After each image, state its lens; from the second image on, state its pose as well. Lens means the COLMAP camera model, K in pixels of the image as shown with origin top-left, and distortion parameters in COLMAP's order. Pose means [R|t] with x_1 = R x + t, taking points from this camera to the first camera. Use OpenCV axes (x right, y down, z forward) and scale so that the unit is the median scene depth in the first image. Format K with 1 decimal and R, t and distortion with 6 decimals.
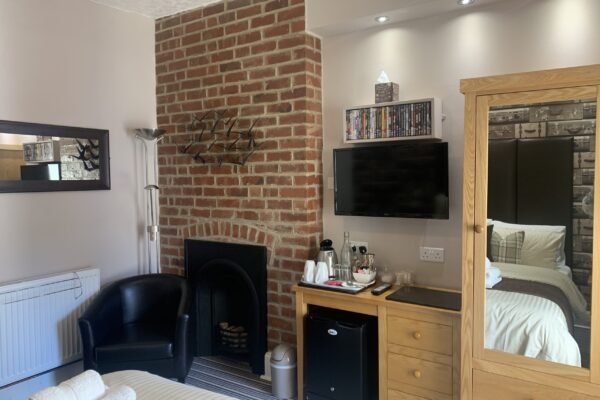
lens RADIAL K [[462.9, 0, 299.4], [0, 462.9, 197.4], [0, 0, 1]] dist [0.051468, -0.000713]
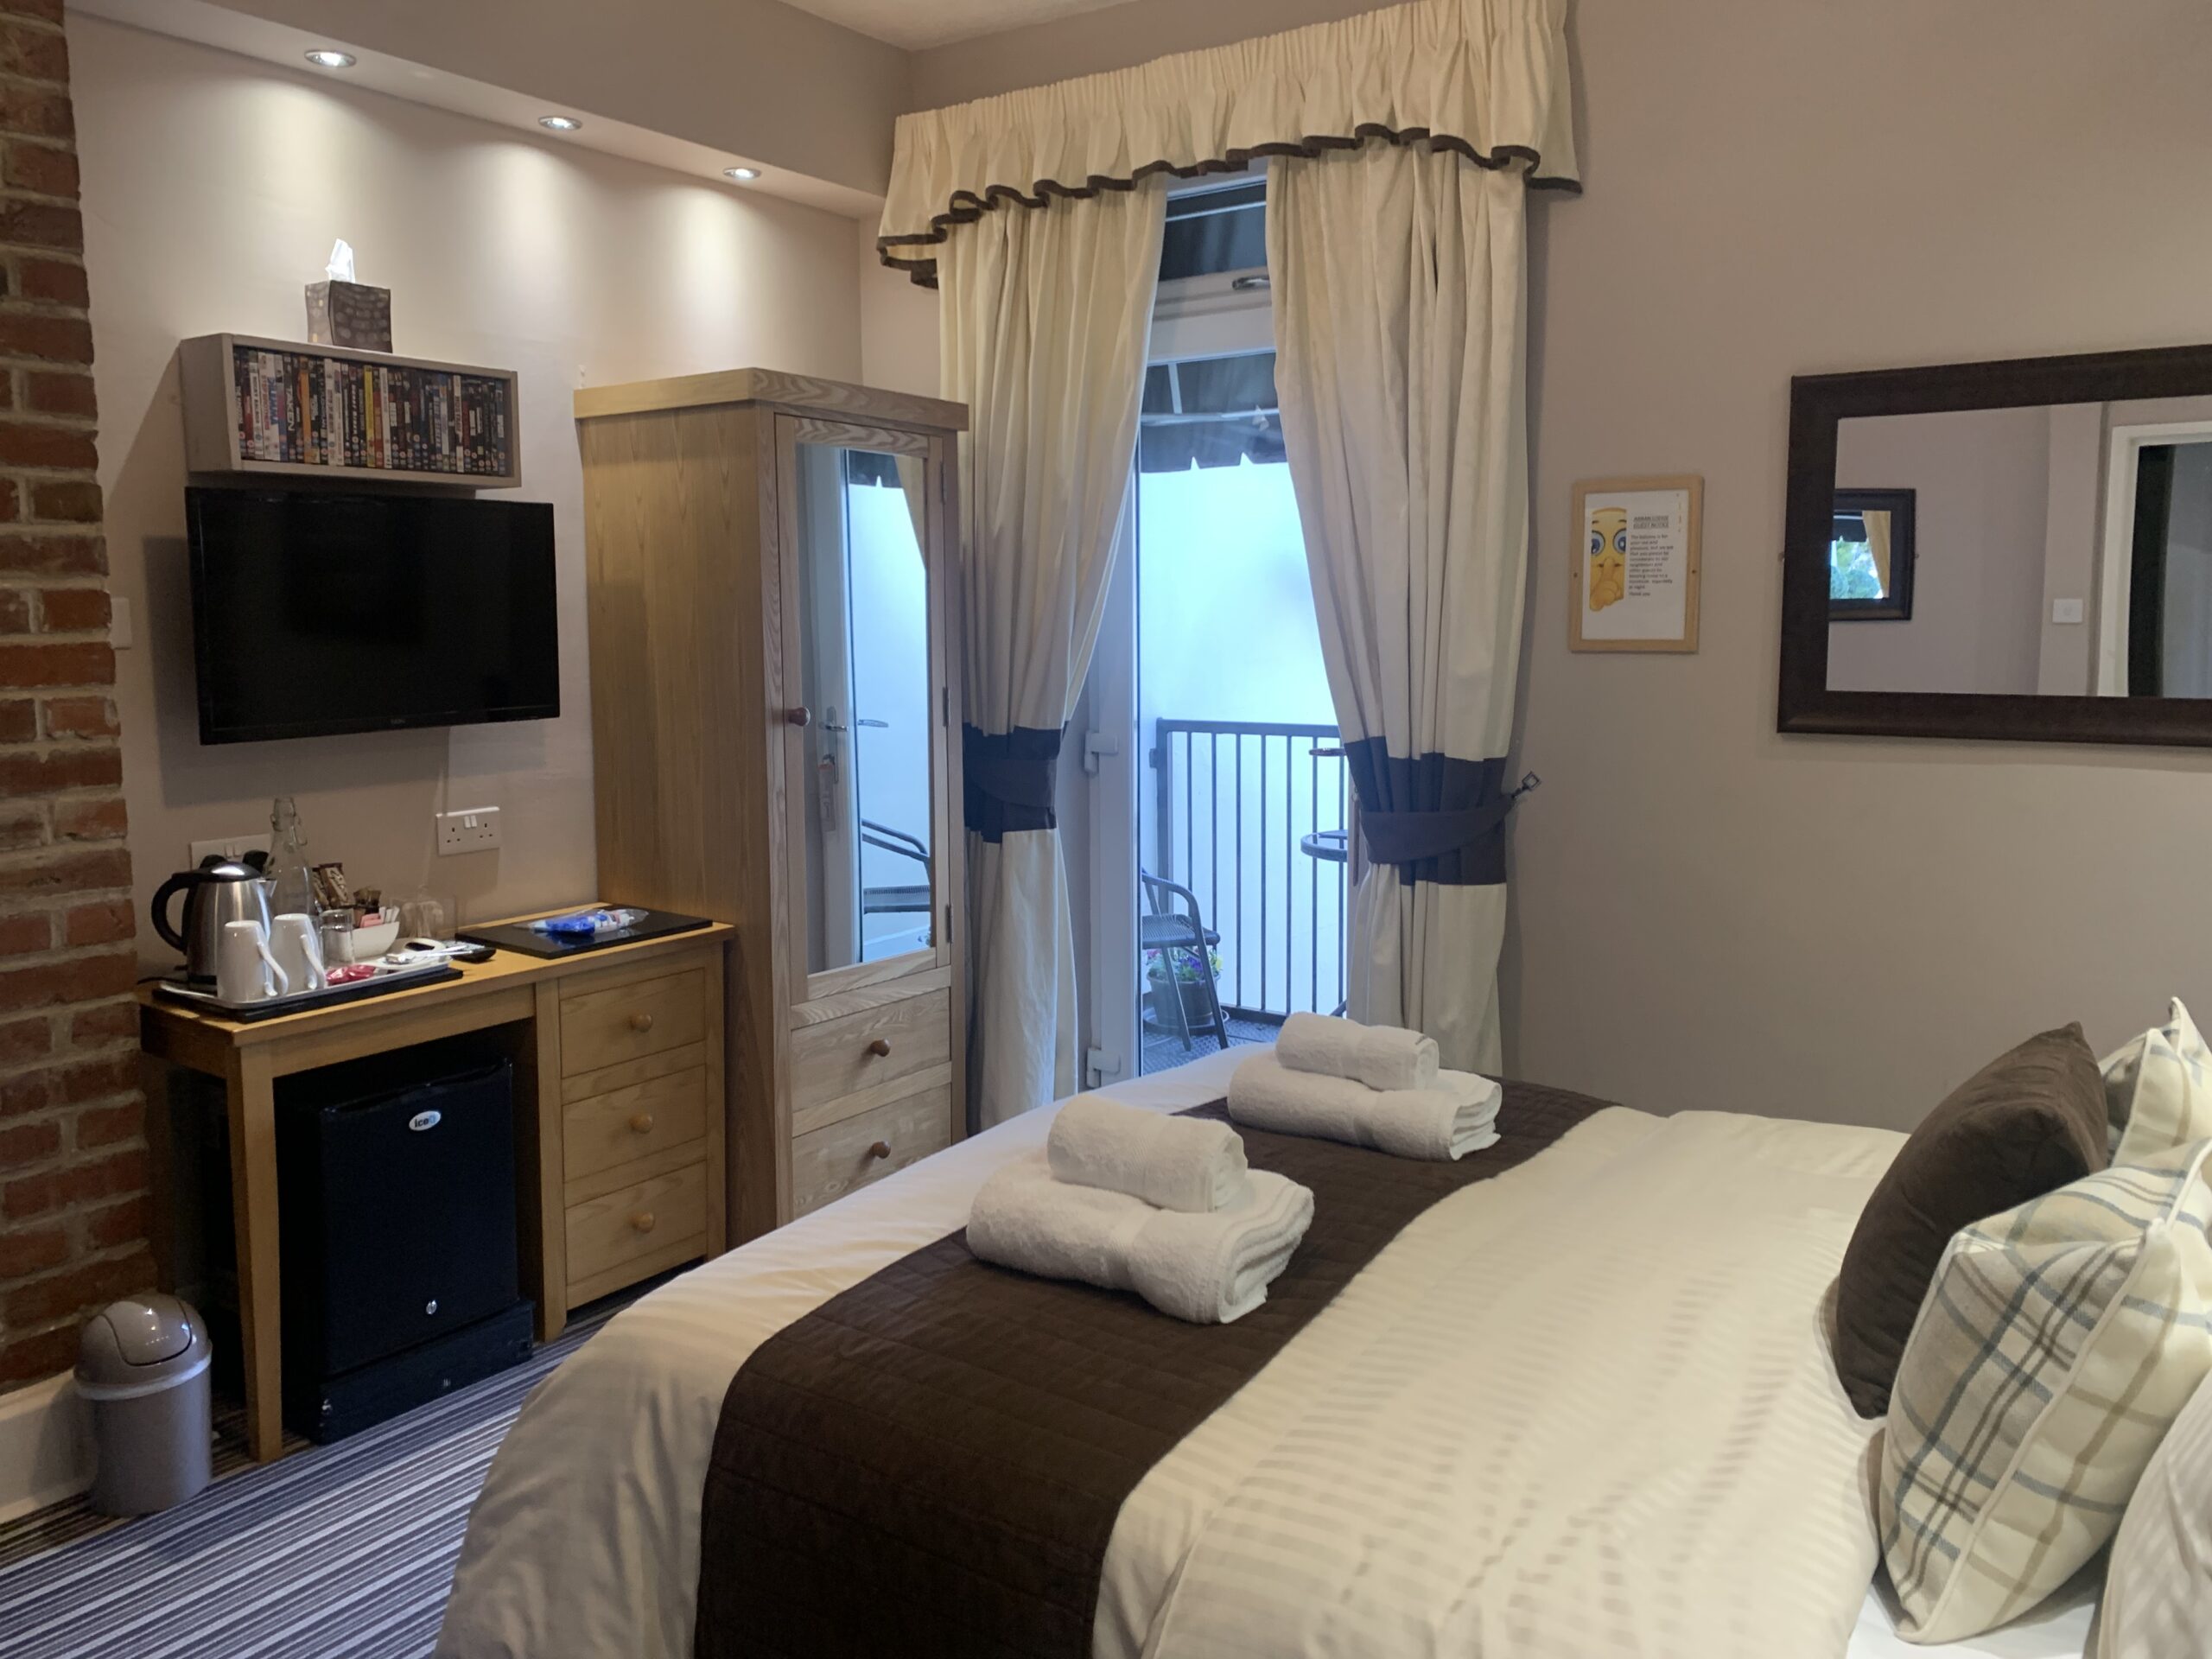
lens RADIAL K [[1684.4, 0, 1103.4], [0, 1684.4, 835.8], [0, 0, 1]] dist [0.039124, -0.054474]
pose [[0.003277, -0.126631, 0.991945, -0.942314], [0.049896, 0.990735, 0.126312, -0.007085], [-0.998749, 0.049080, 0.009565, 0.527442]]
